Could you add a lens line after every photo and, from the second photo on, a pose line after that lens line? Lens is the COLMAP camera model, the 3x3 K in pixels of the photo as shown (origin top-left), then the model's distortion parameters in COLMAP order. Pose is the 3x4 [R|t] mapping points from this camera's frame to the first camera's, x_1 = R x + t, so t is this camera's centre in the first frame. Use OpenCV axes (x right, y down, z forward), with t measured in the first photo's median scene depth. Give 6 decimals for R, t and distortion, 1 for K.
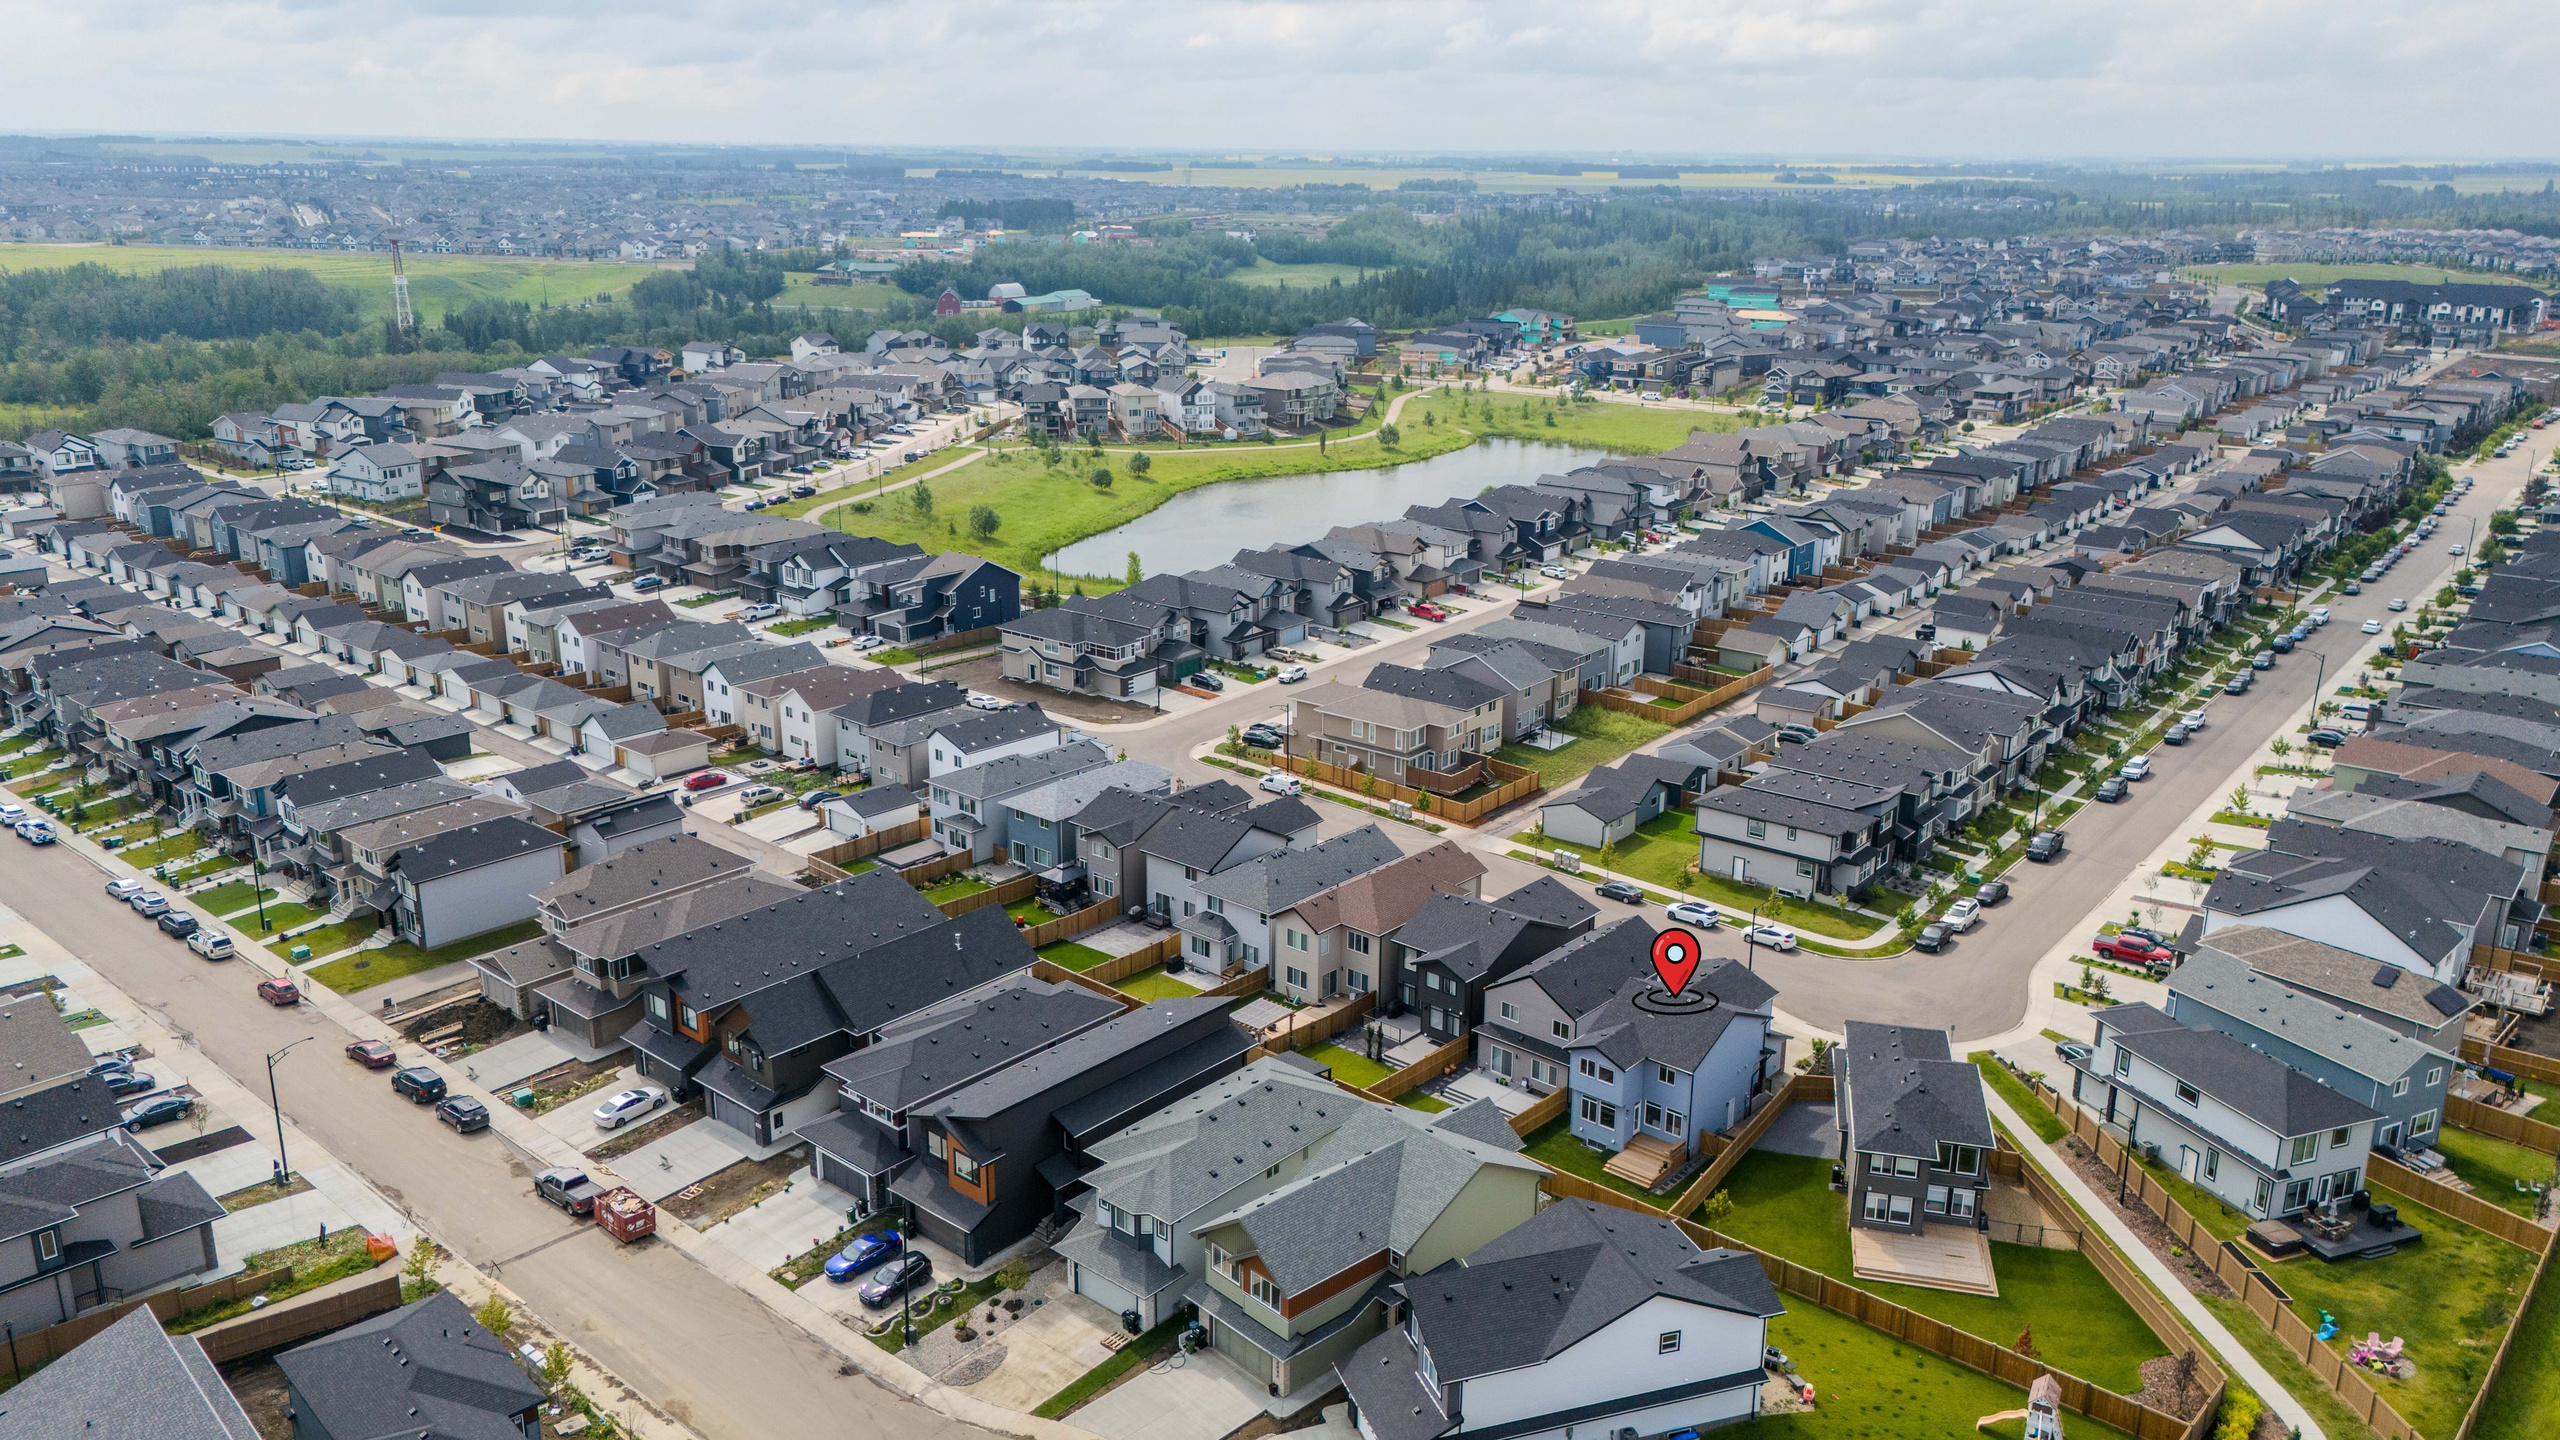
lens RADIAL K [[1883.8, 0, 1280.0], [0, 1883.8, 720.0], [0, 0, 1]] dist [0.036448, -0.003793]
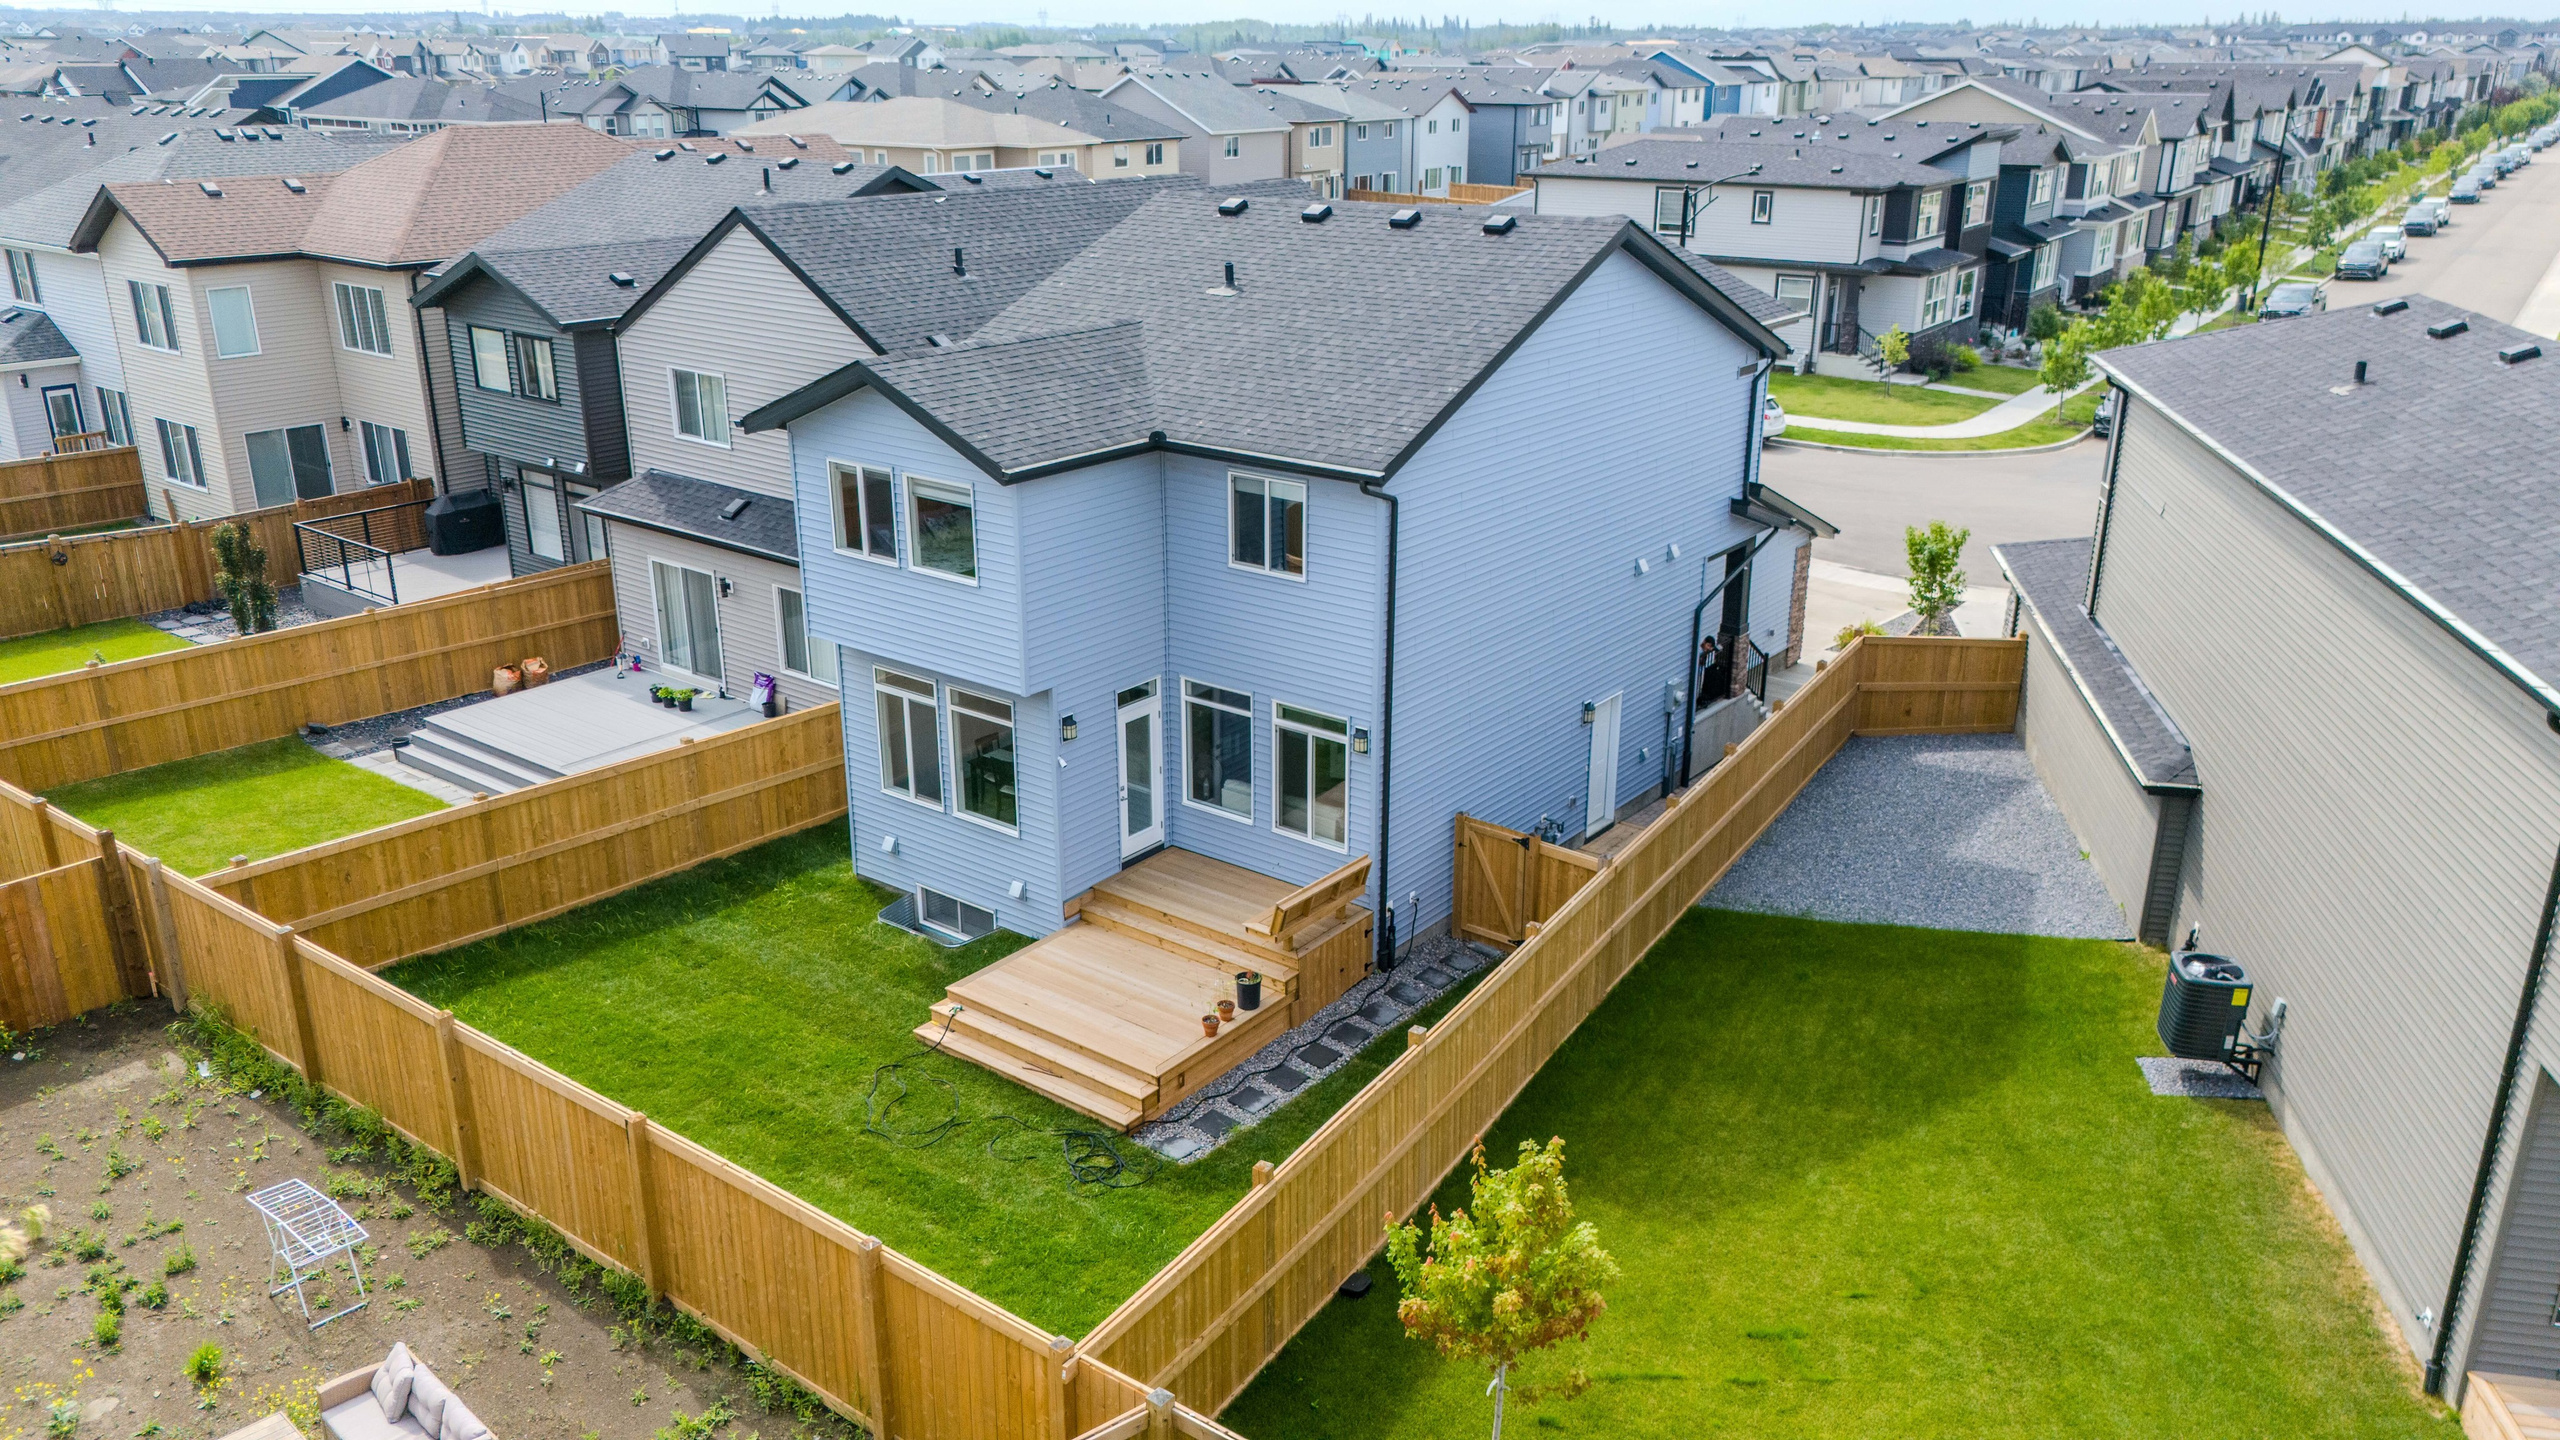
lens RADIAL K [[1883.8, 0, 1280.0], [0, 1883.8, 720.0], [0, 0, 1]] dist [0.036448, -0.003793]
pose [[0.998219, -0.028054, 0.052641, 0.152294], [0.024946, 0.997958, 0.058806, 0.152727], [-0.054183, -0.057388, 0.996881, 0.631126]]
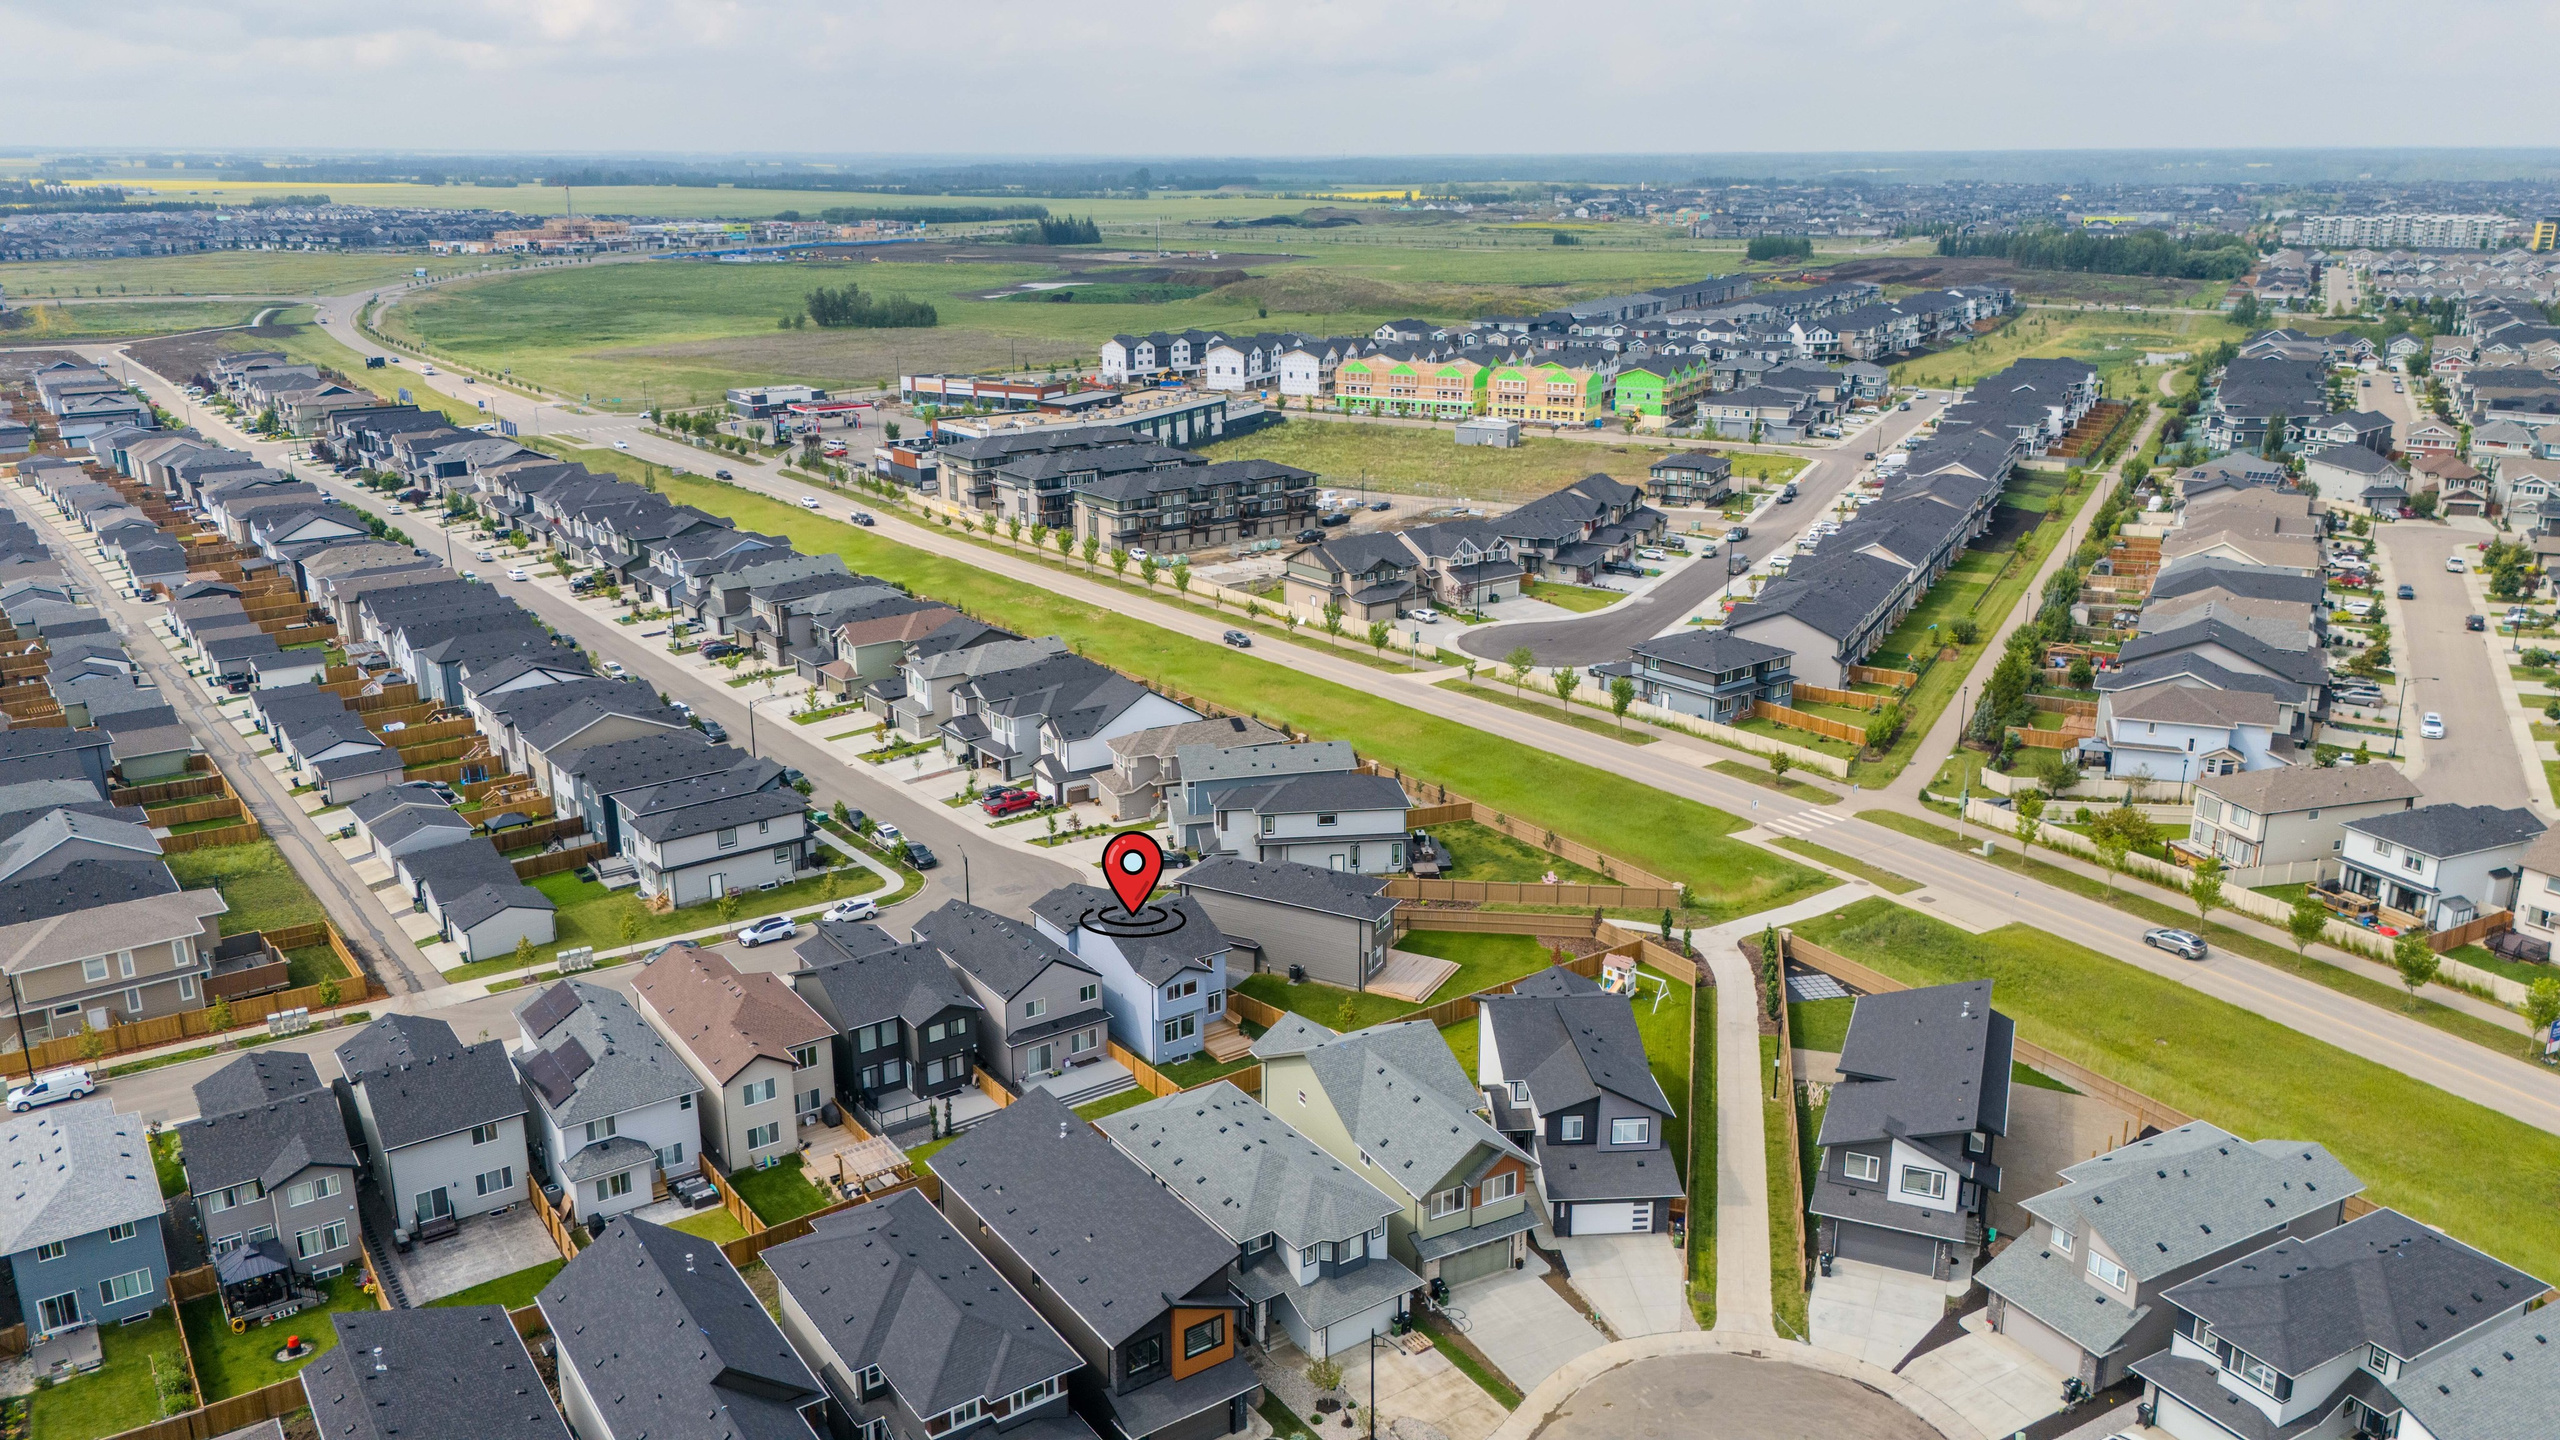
lens RADIAL K [[1883.8, 0, 1280.0], [0, 1883.8, 720.0], [0, 0, 1]] dist [0.036448, -0.003793]
pose [[0.242562, -0.291047, 0.925449, -0.609925], [0.284782, 0.933272, 0.218866, -0.142433], [-0.927396, 0.210463, 0.309261, 0.450873]]
